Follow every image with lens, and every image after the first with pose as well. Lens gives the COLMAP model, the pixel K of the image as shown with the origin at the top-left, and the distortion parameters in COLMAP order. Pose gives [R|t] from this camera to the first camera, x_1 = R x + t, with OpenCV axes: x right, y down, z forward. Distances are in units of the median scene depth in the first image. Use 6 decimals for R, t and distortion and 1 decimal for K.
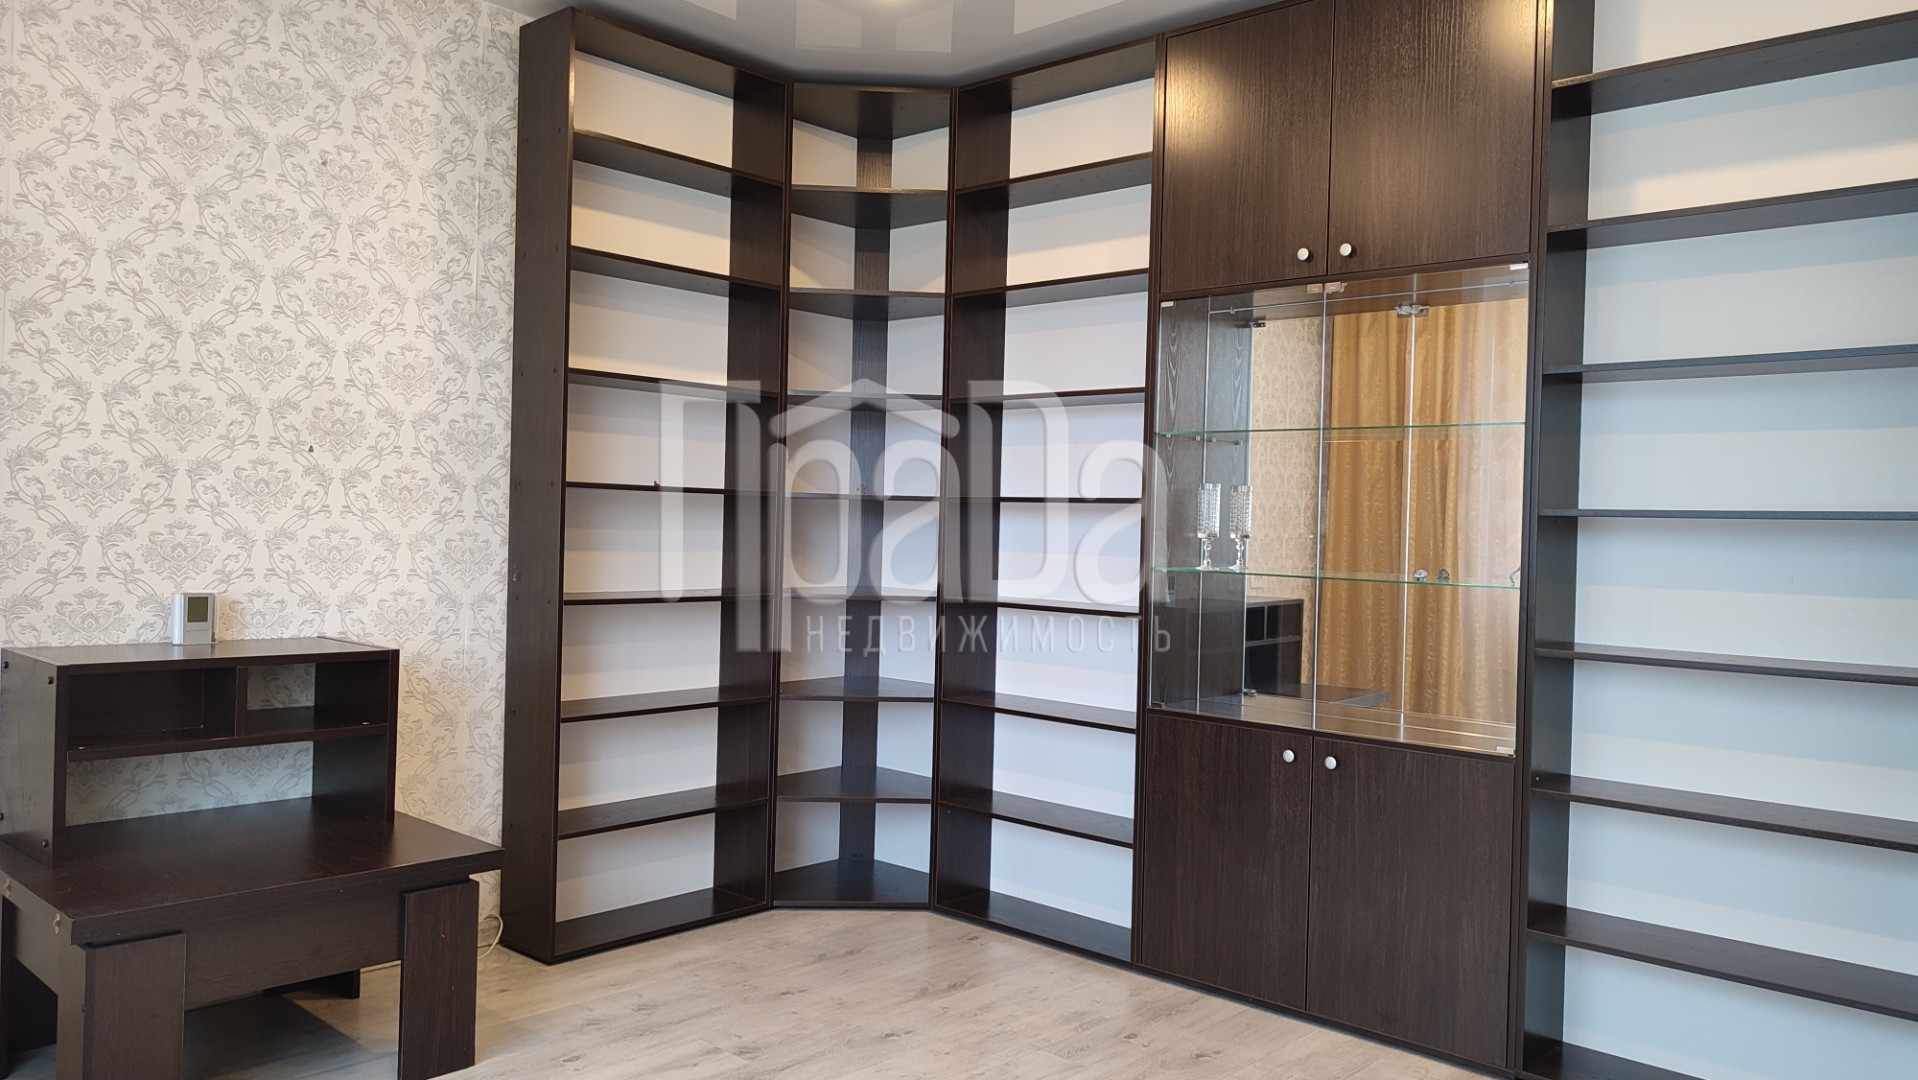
lens RADIAL K [[1378.5, 0, 960.5], [0, 1378.5, 537.0], [0, 0, 1]] dist [0.035436, -0.032801]
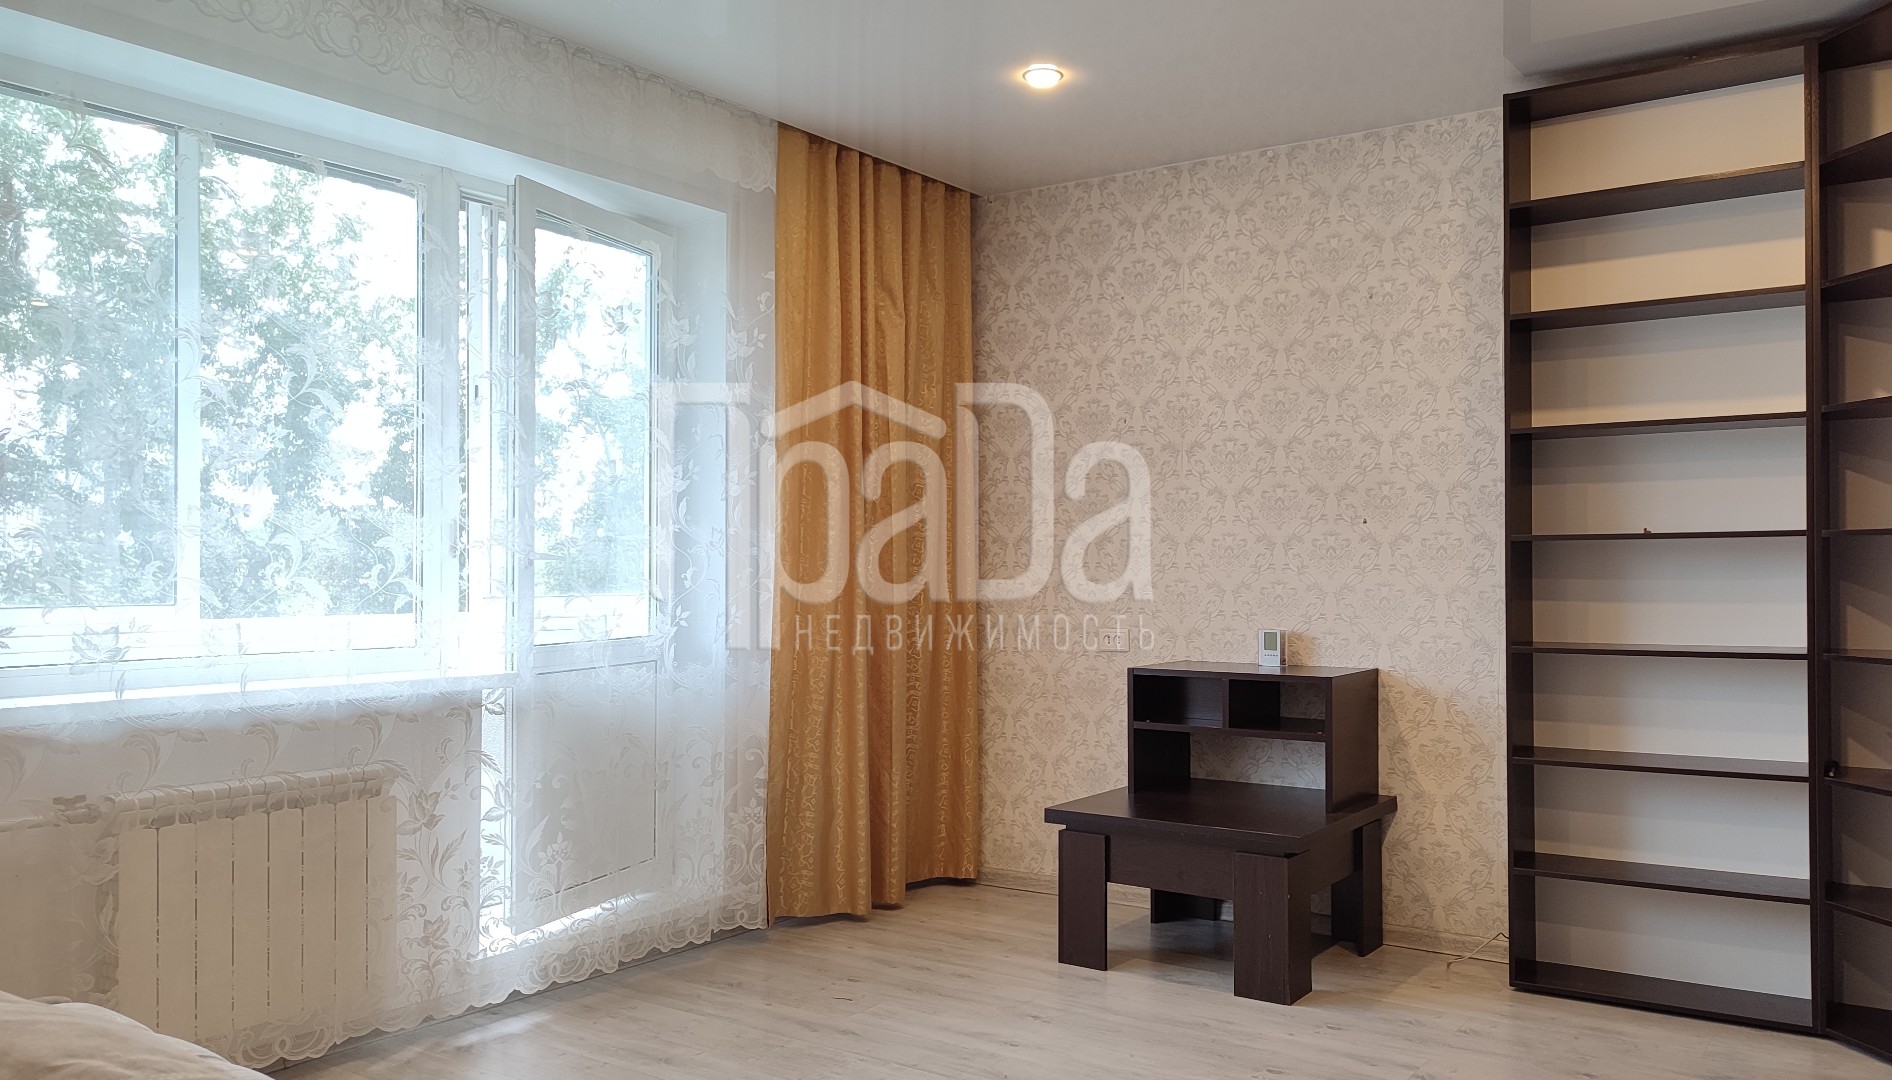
lens RADIAL K [[1413.6, 0, 945.1], [0, 1413.6, 551.5], [0, 0, 1]] dist [-0.007400, -0.002570]
pose [[0.116843, -0.037455, -0.992444, 0.787037], [0.002462, 0.999296, -0.037424, 0.012610], [0.993147, 0.001930, 0.116853, 0.466485]]
